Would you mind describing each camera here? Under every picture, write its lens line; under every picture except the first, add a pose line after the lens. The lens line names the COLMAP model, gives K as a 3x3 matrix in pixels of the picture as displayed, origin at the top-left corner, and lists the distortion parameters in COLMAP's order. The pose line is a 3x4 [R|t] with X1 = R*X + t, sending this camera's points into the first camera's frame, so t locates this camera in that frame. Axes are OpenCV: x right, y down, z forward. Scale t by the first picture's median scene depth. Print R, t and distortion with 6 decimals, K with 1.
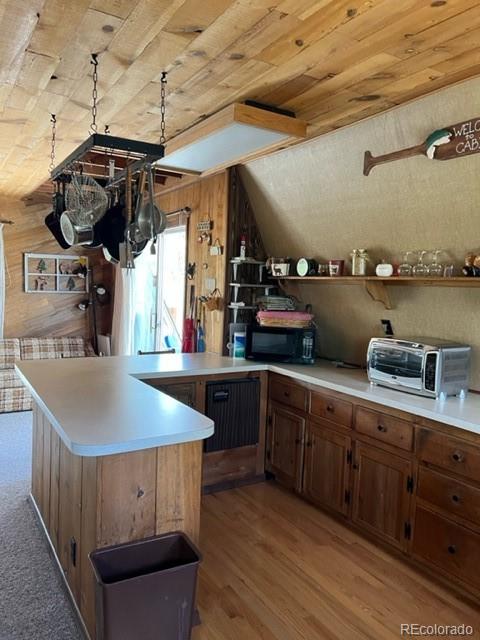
lens RADIAL K [[483.2, 0, 245.4], [0, 483.2, 318.8], [0, 0, 1]] dist [0.046662, -0.046952]
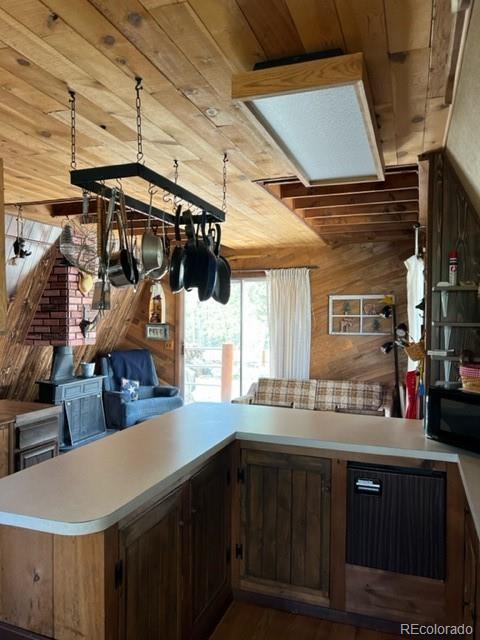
lens RADIAL K [[483.2, 0, 237.9], [0, 483.2, 320.7], [0, 0, 1]] dist [0.046662, -0.046952]
pose [[0.618057, -0.019724, -0.785886, 0.227055], [-0.042807, 0.997358, -0.058696, -0.016310], [0.784967, 0.069919, 0.615579, 0.244948]]
